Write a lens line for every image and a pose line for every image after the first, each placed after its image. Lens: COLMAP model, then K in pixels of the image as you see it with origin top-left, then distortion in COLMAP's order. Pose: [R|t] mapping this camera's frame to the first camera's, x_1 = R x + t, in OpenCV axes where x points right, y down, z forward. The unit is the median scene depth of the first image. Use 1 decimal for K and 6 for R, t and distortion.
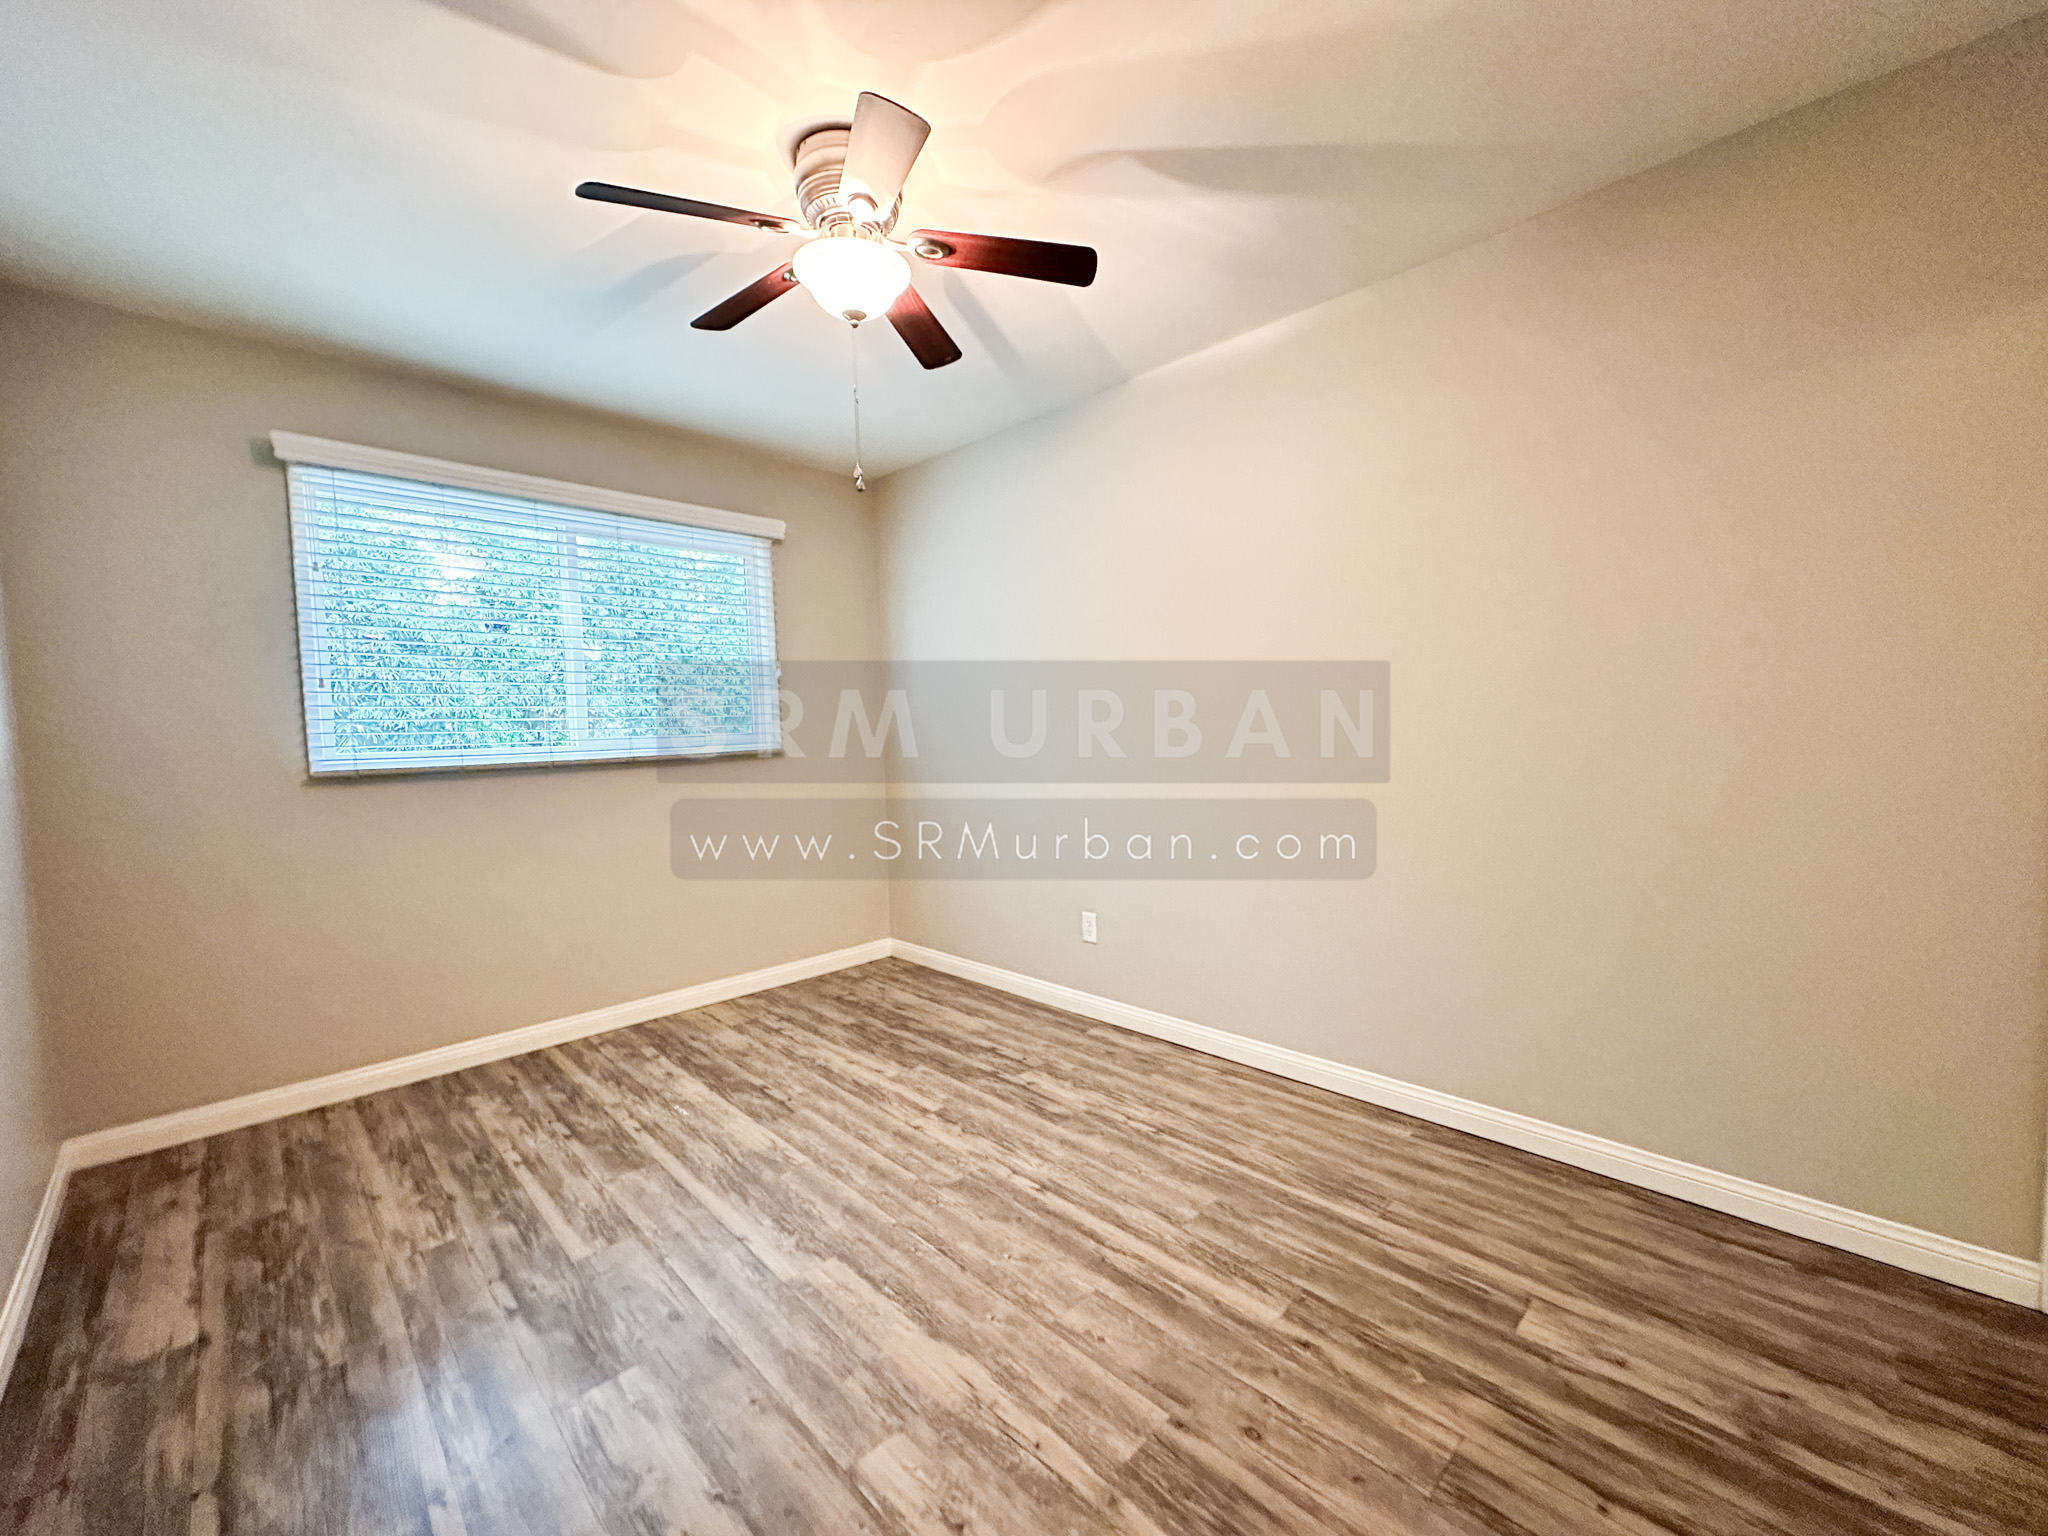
lens RADIAL K [[820.0, 0, 1035.5], [0, 820.0, 753.8], [0, 0, 1]] dist [0.000482, 0.000670]
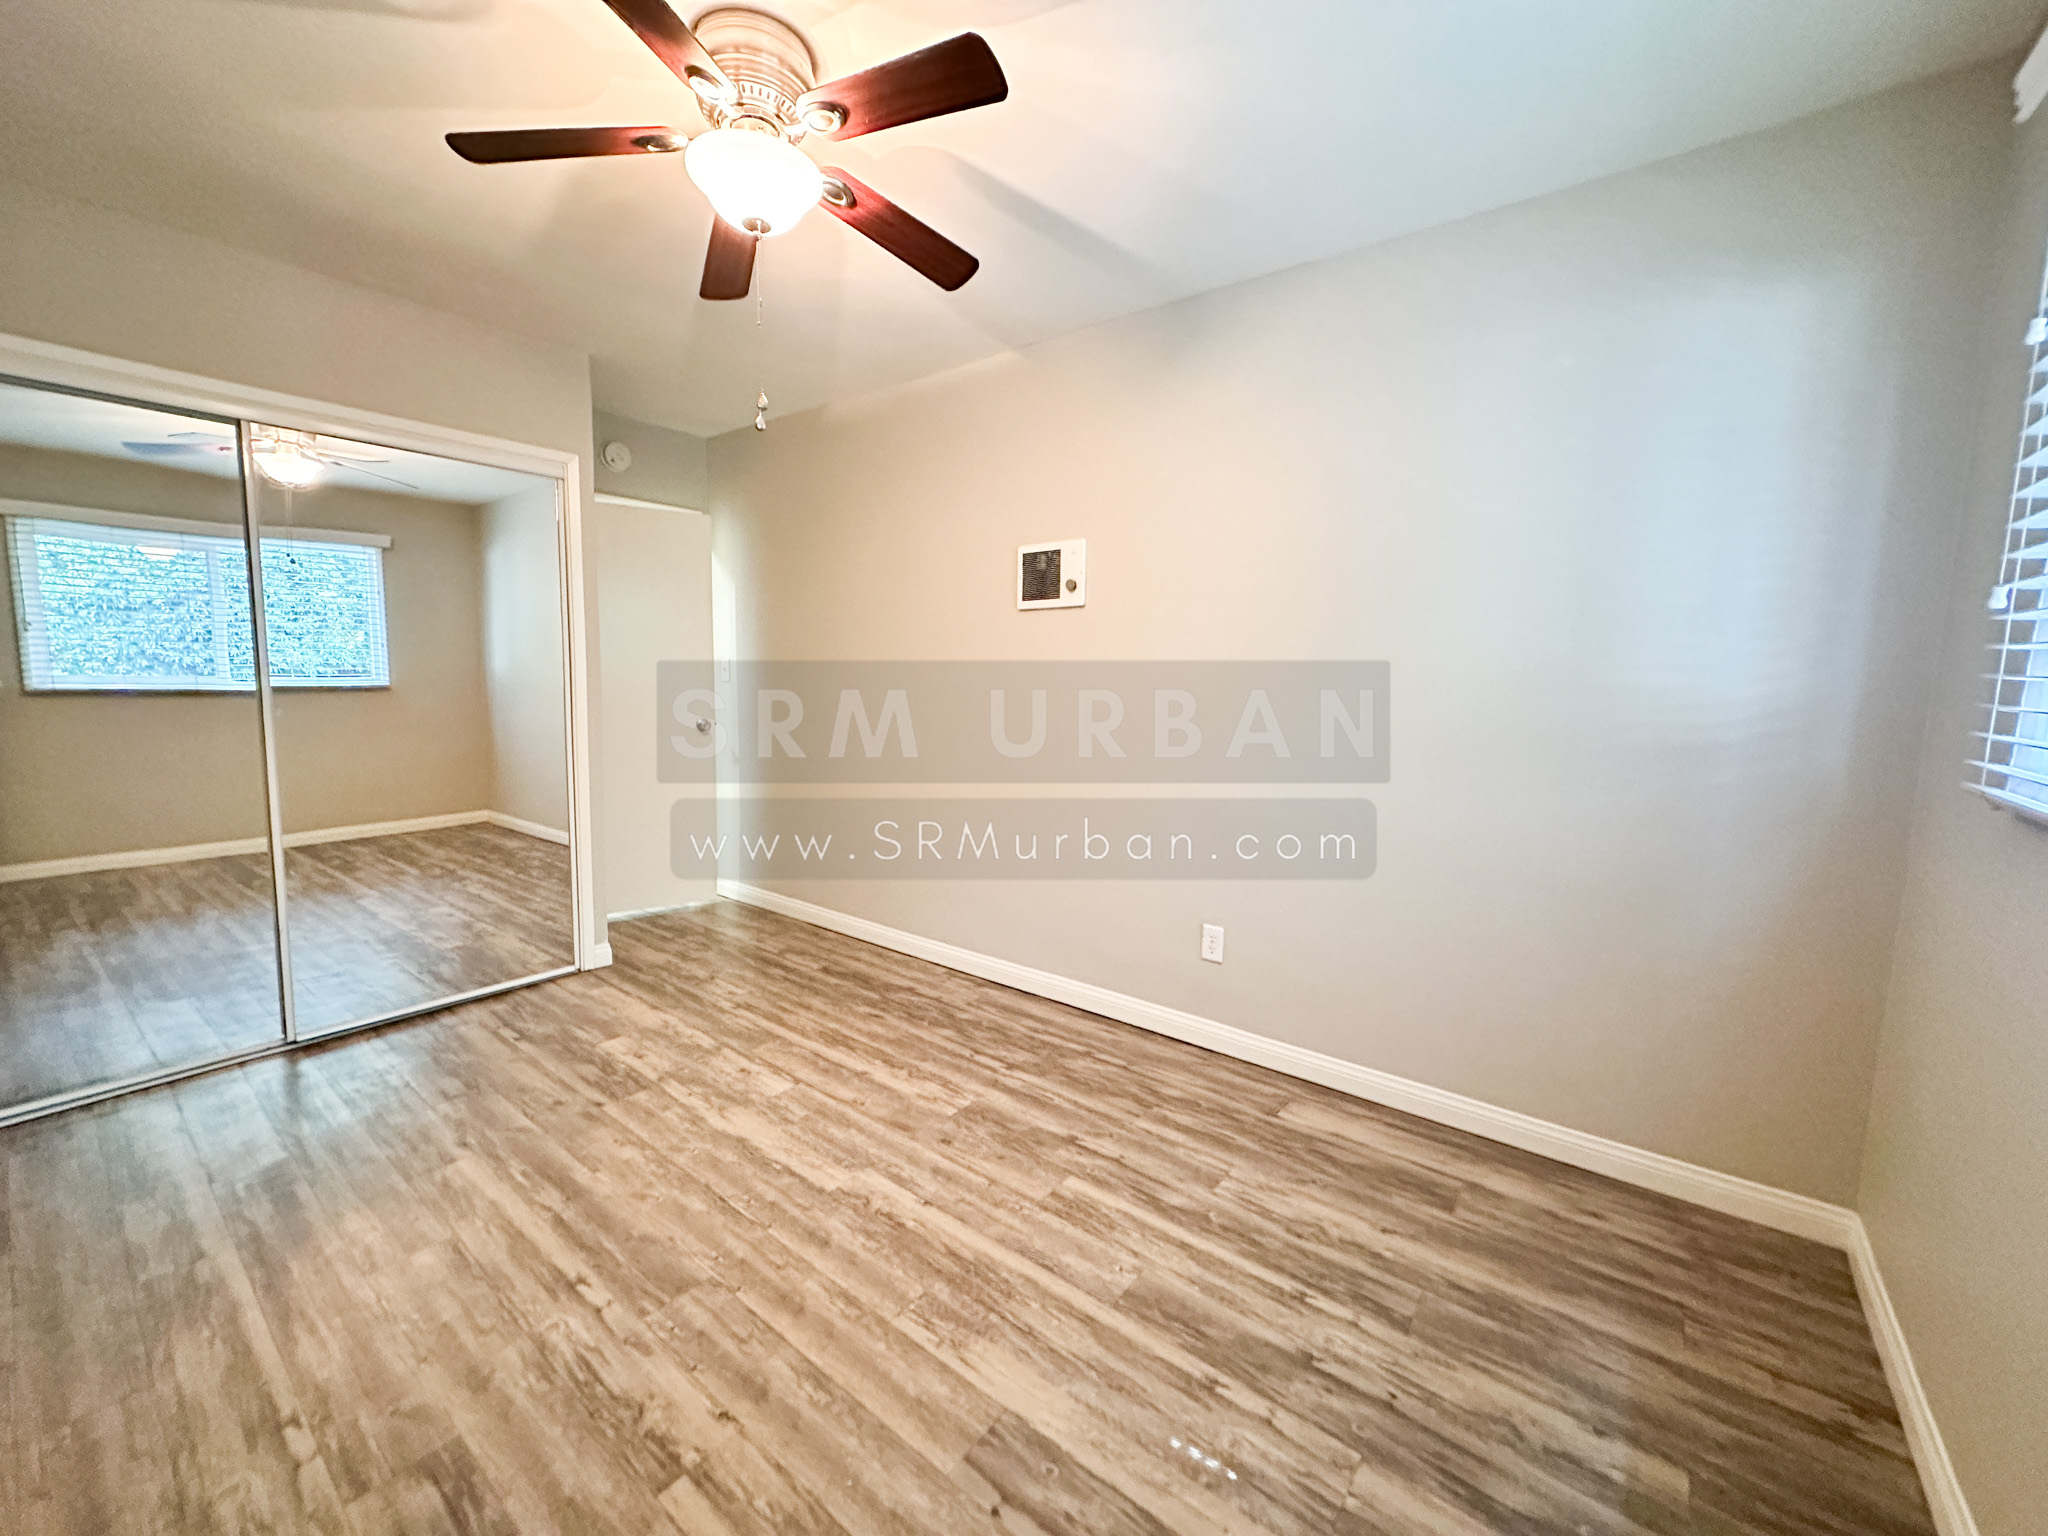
lens RADIAL K [[820.0, 0, 1024.6], [0, 820.0, 772.7], [0, 0, 1]] dist [0.000482, 0.000670]
pose [[-0.993609, 0.024949, -0.110081, -0.366026], [0.007010, 0.987023, 0.160423, -0.083390], [0.112655, 0.158626, -0.980891, 1.846606]]
